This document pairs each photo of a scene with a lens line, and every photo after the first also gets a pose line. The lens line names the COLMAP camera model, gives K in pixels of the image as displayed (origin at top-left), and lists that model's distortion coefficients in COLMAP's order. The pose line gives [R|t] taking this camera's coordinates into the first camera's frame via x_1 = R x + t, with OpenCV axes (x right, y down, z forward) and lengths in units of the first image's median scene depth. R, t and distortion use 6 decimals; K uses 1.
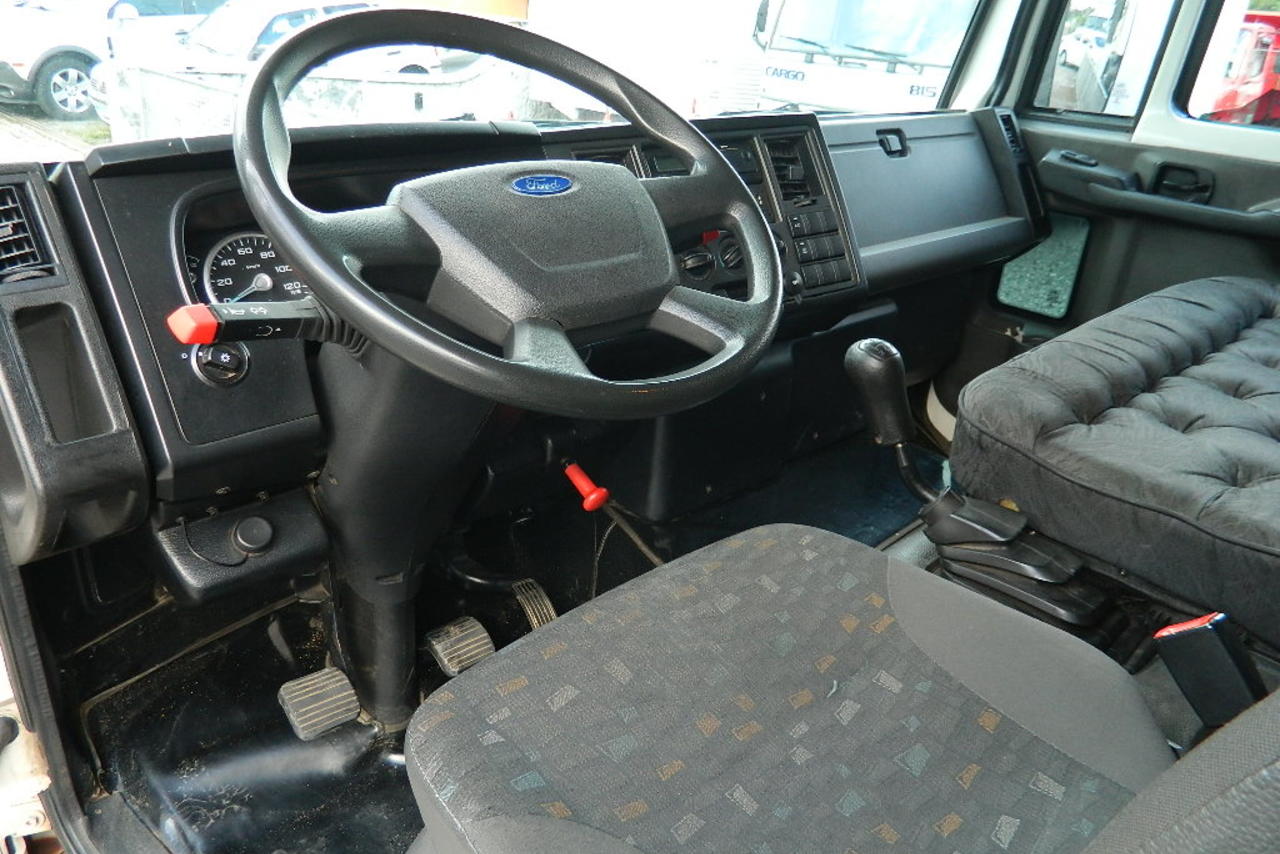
lens RADIAL K [[924.9, 0, 640.0], [0, 924.9, 427.0], [0, 0, 1]] dist [-0.013467, -0.002979]
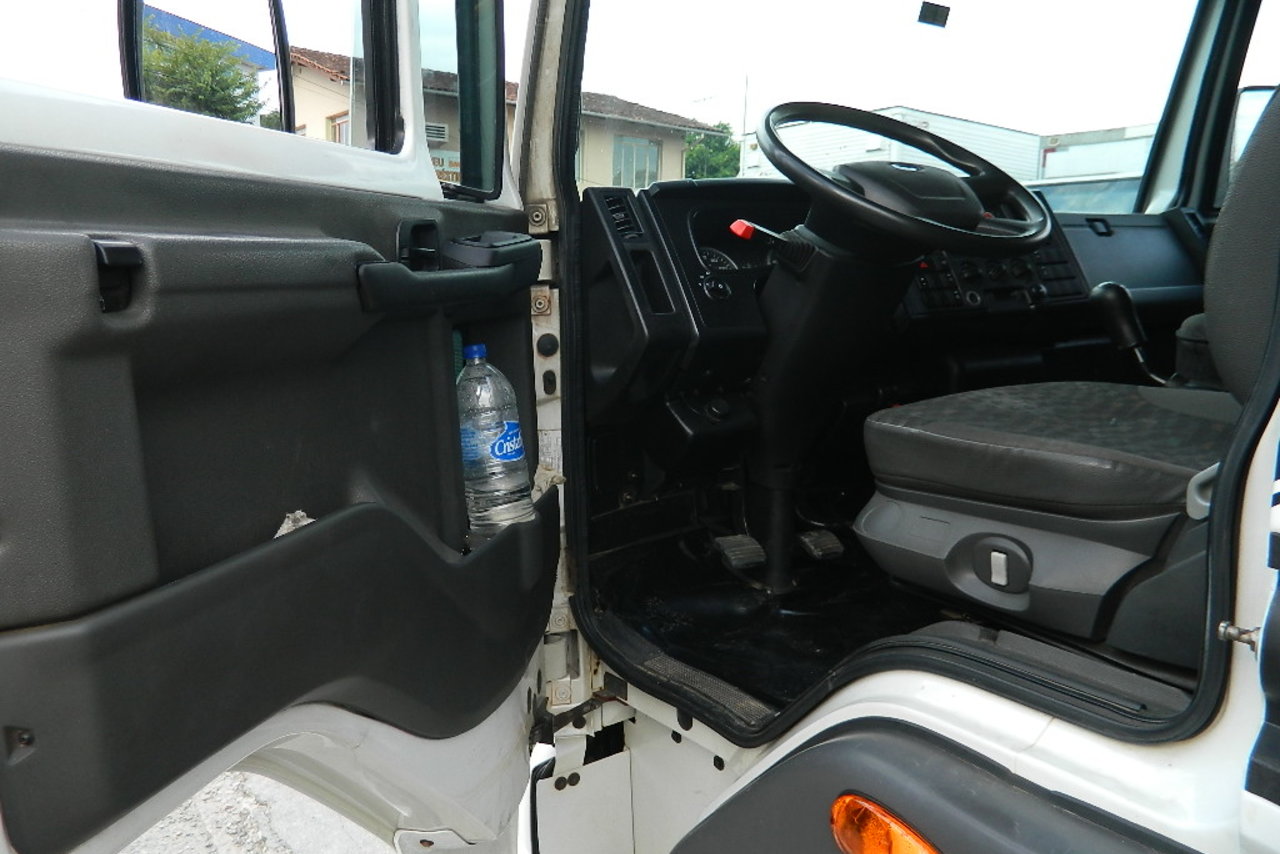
lens RADIAL K [[966.4, 0, 640.0], [0, 966.4, 427.0], [0, 0, 1]] dist [0.006198, 0.001174]
pose [[0.982400, -0.054272, -0.178731, -0.181963], [0.001991, 0.959847, -0.280517, 0.454726], [0.186778, 0.275224, 0.943062, -0.459027]]
